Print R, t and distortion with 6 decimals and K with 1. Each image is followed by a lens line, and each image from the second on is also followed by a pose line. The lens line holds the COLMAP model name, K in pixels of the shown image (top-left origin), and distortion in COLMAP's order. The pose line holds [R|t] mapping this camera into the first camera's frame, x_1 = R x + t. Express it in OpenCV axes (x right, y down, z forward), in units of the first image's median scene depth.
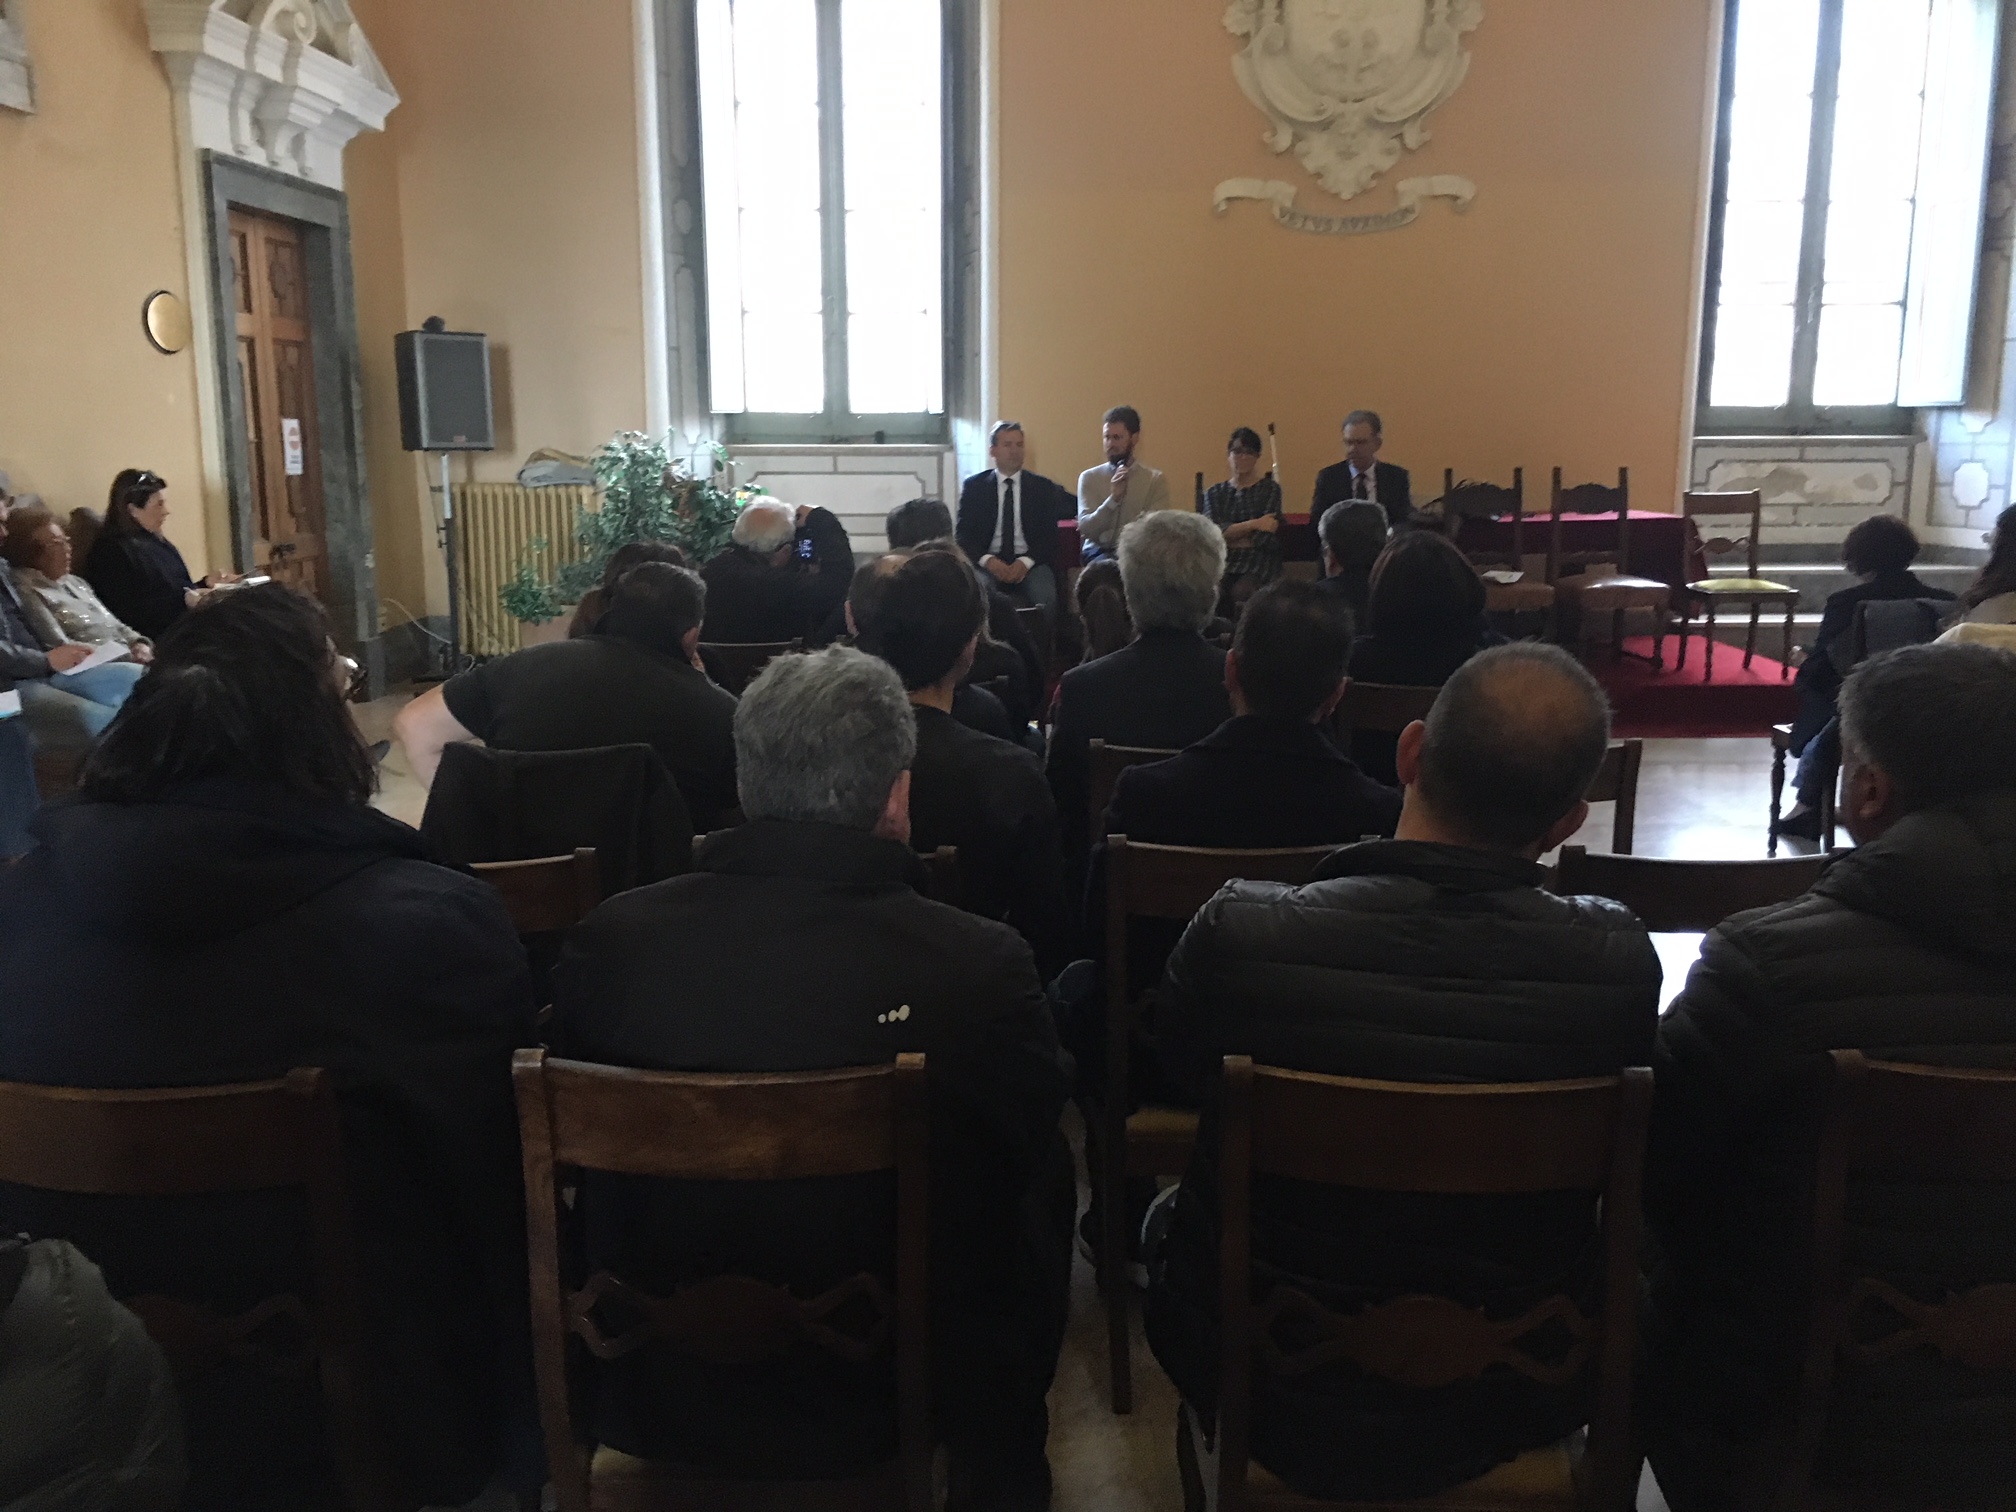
lens RADIAL K [[1691.0, 0, 1013.6], [0, 1691.0, 758.4], [0, 0, 1]] dist [-0.002084, 0.000025]
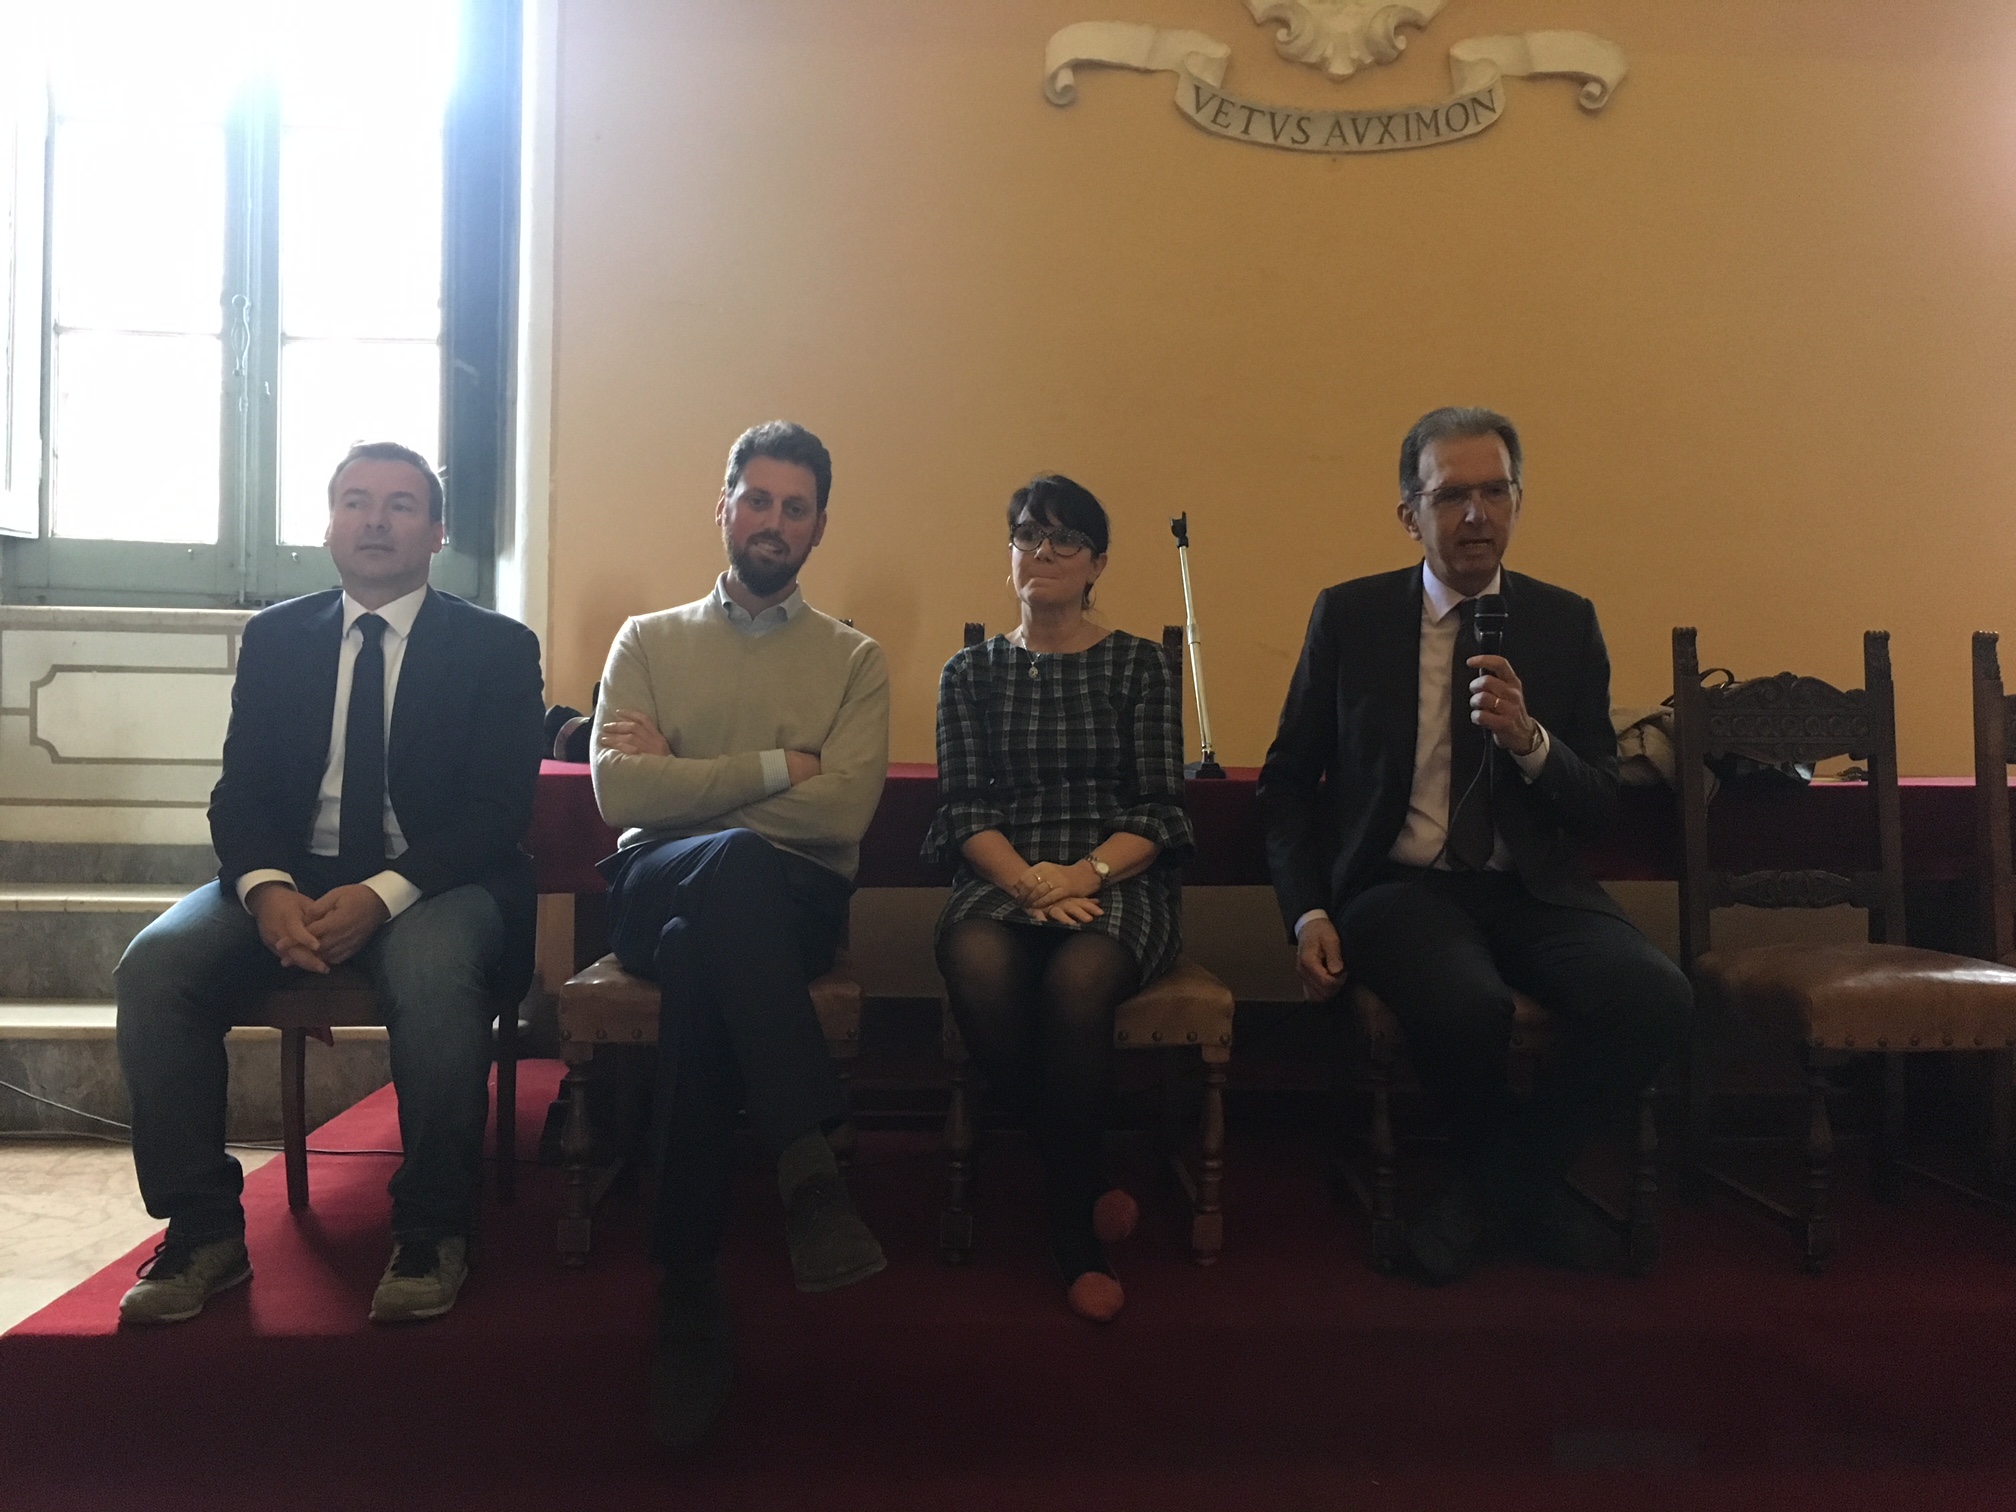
lens RADIAL K [[1691.0, 0, 1006.3], [0, 1691.0, 757.9], [0, 0, 1]] dist [-0.002084, 0.000025]
pose [[0.999621, 0.013358, 0.024078, 0.100011], [-0.009187, 0.986141, -0.165656, -0.077722], [-0.025957, 0.165372, 0.985890, 0.592209]]
